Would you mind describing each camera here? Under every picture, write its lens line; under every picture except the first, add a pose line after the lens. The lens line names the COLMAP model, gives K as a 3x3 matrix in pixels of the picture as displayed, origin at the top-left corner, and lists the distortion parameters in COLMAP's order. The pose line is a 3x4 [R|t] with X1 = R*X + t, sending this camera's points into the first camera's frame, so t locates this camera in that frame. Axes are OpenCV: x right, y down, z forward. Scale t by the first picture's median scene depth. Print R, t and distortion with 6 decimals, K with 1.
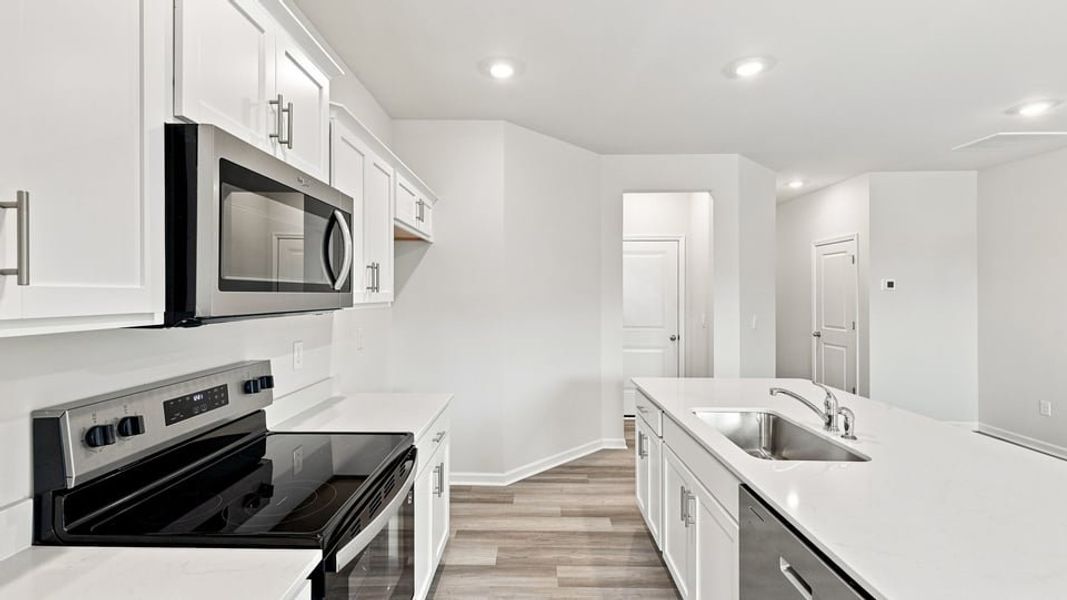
lens RADIAL K [[464.6, 0, 537.0], [0, 464.6, 299.4], [0, 0, 1]] dist [0.004231, -0.001927]
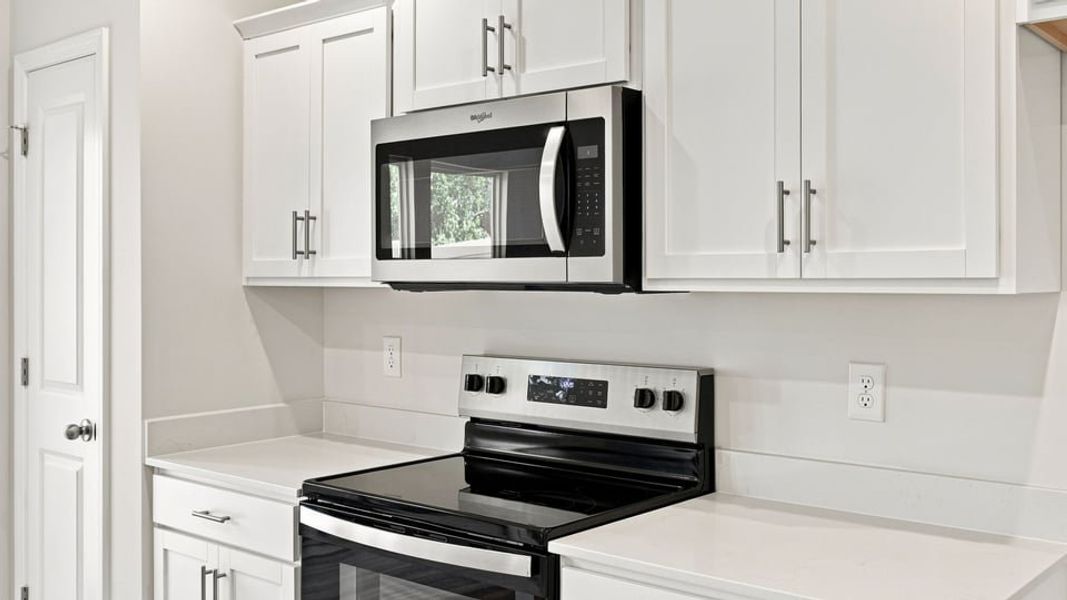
lens RADIAL K [[1060.8, 0, 530.9], [0, 1060.8, 291.8], [0, 0, 1]] dist [-0.032514, 0.000000]
pose [[-0.654139, 0.003477, -0.756367, 0.763944], [-0.011249, 0.999834, 0.014325, 0.014477], [0.756291, 0.017879, -0.653991, 2.172359]]
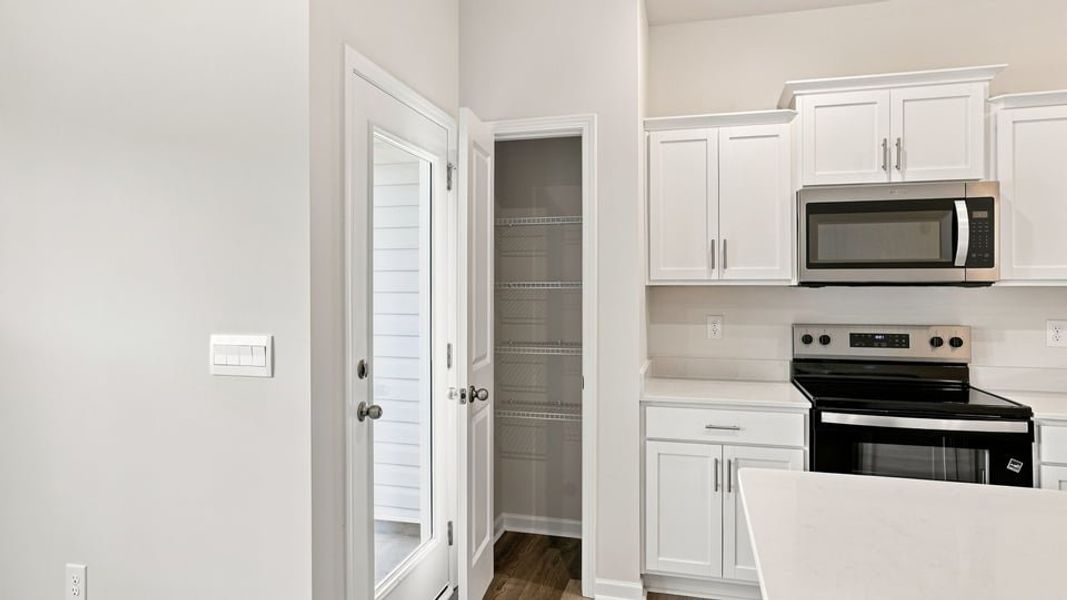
lens RADIAL K [[632.8, 0, 527.1], [0, 632.8, 290.0], [0, 0, 1]] dist [-0.012901, 0.007897]
pose [[-0.272521, -0.001101, -0.962149, 1.637902], [-0.010255, 0.999946, 0.001760, 0.057735], [0.962095, 0.010346, -0.272517, 0.422069]]
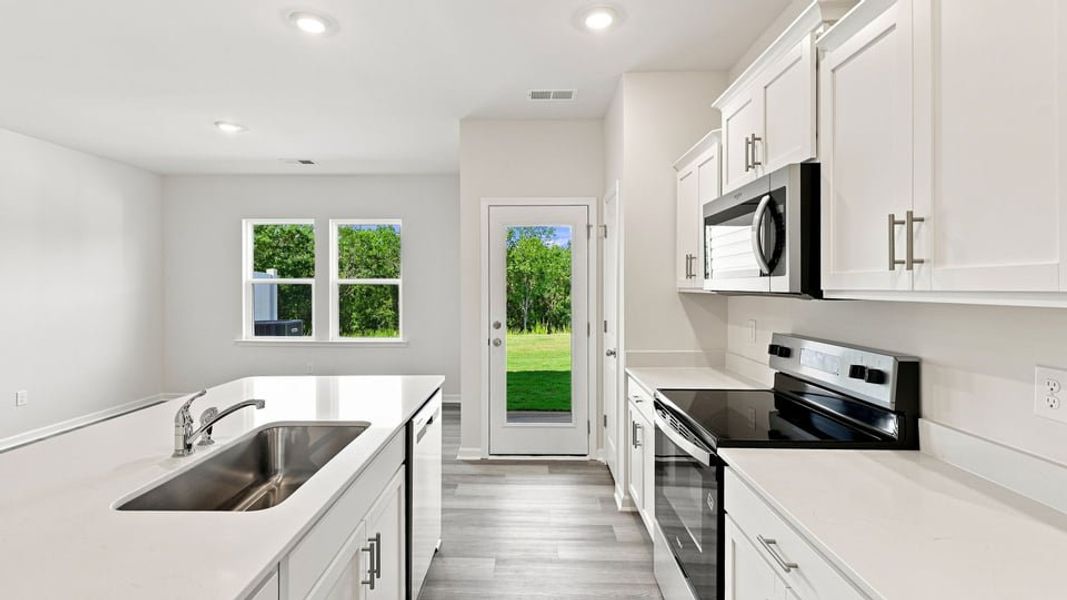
lens RADIAL K [[464.6, 0, 519.9], [0, 464.6, 292.1], [0, 0, 1]] dist [0.004231, -0.001927]
pose [[-0.999056, -0.004058, 0.043248, 0.066121], [-0.003102, 0.999750, 0.022157, -0.000443], [-0.043327, 0.022002, -0.998819, 2.318145]]
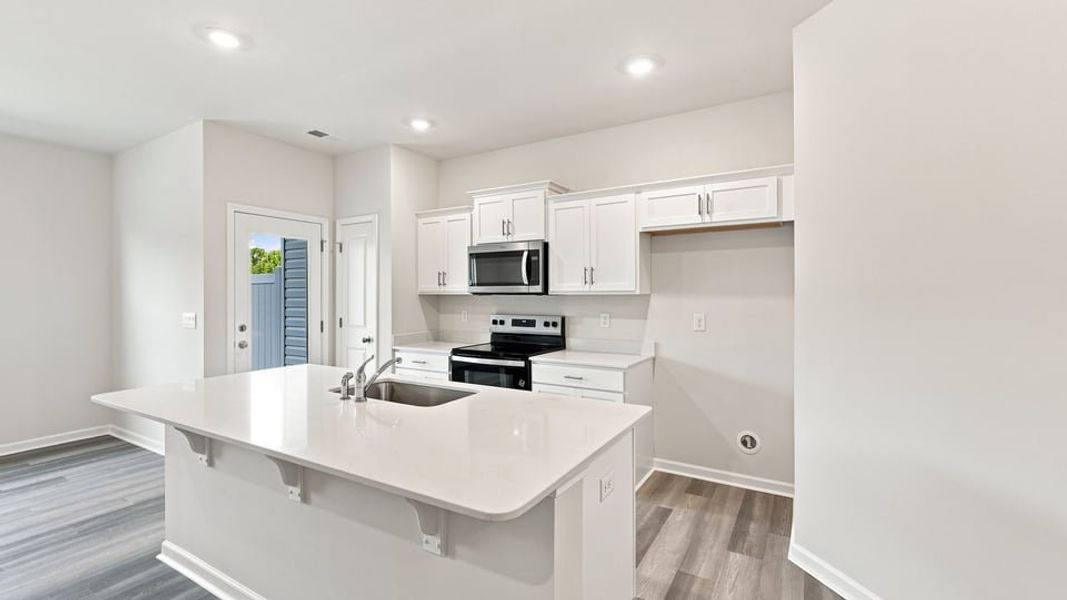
lens RADIAL K [[464.6, 0, 533.0], [0, 464.6, 295.7], [0, 0, 1]] dist [0.004231, -0.001927]
pose [[-0.519534, -0.002461, -0.854446, 1.784163], [-0.009108, 0.999955, 0.002658, 0.034983], [0.854401, 0.009163, -0.519533, 2.570296]]
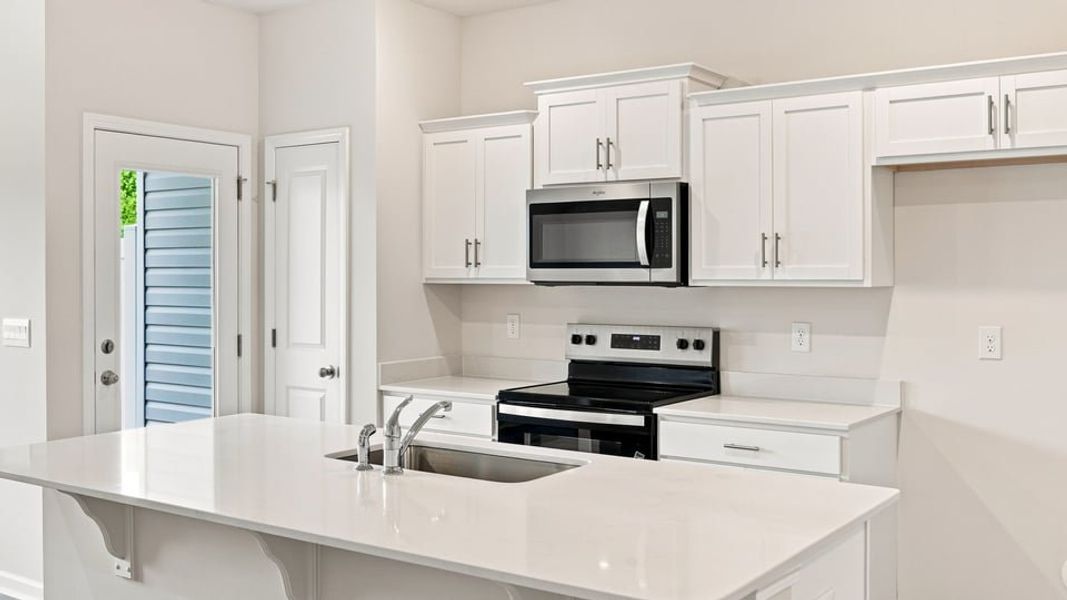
lens RADIAL K [[1060.8, 0, 531.2], [0, 1060.8, 284.4], [0, 0, 1]] dist [-0.032514, 0.000000]
pose [[-0.582998, 0.001455, -0.812472, 2.249774], [-0.011089, 0.999891, 0.009748, 0.004463], [0.812398, 0.014693, -0.582919, 2.693711]]
